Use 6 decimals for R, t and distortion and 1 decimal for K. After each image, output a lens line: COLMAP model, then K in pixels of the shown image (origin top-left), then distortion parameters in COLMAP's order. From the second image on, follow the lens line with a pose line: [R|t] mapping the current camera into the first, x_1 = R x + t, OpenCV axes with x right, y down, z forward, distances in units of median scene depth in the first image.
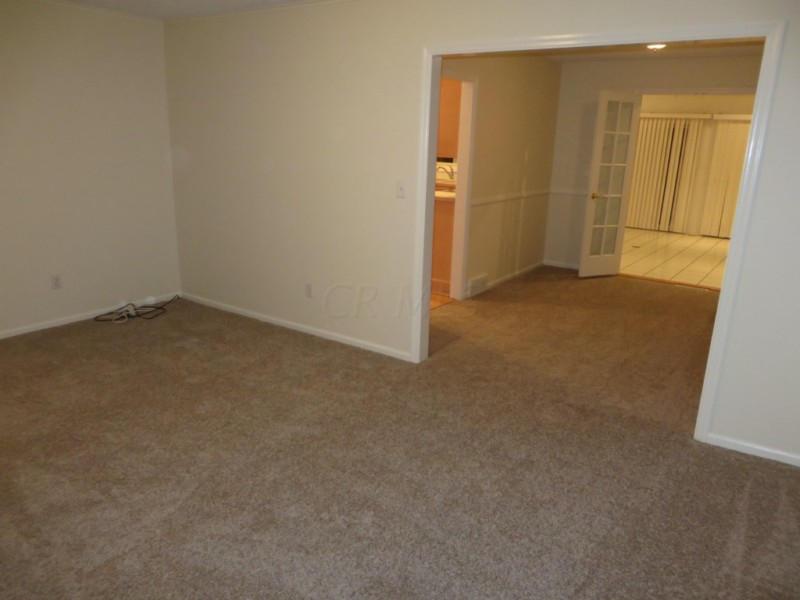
lens RADIAL K [[591.0, 0, 394.5], [0, 591.0, 294.5], [0, 0, 1]] dist [-0.027481, -0.006400]
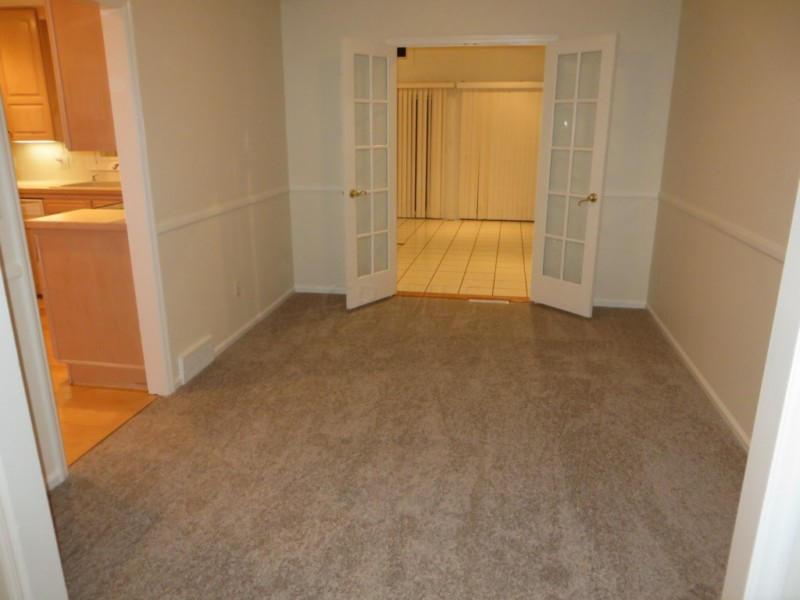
lens RADIAL K [[591.0, 0, 396.1], [0, 591.0, 306.5], [0, 0, 1]] dist [-0.027481, -0.006400]
pose [[0.905154, -0.158372, 0.394481, 0.080172], [0.141580, 0.987340, 0.071524, -0.070012], [-0.400814, -0.008889, 0.916116, 0.304615]]
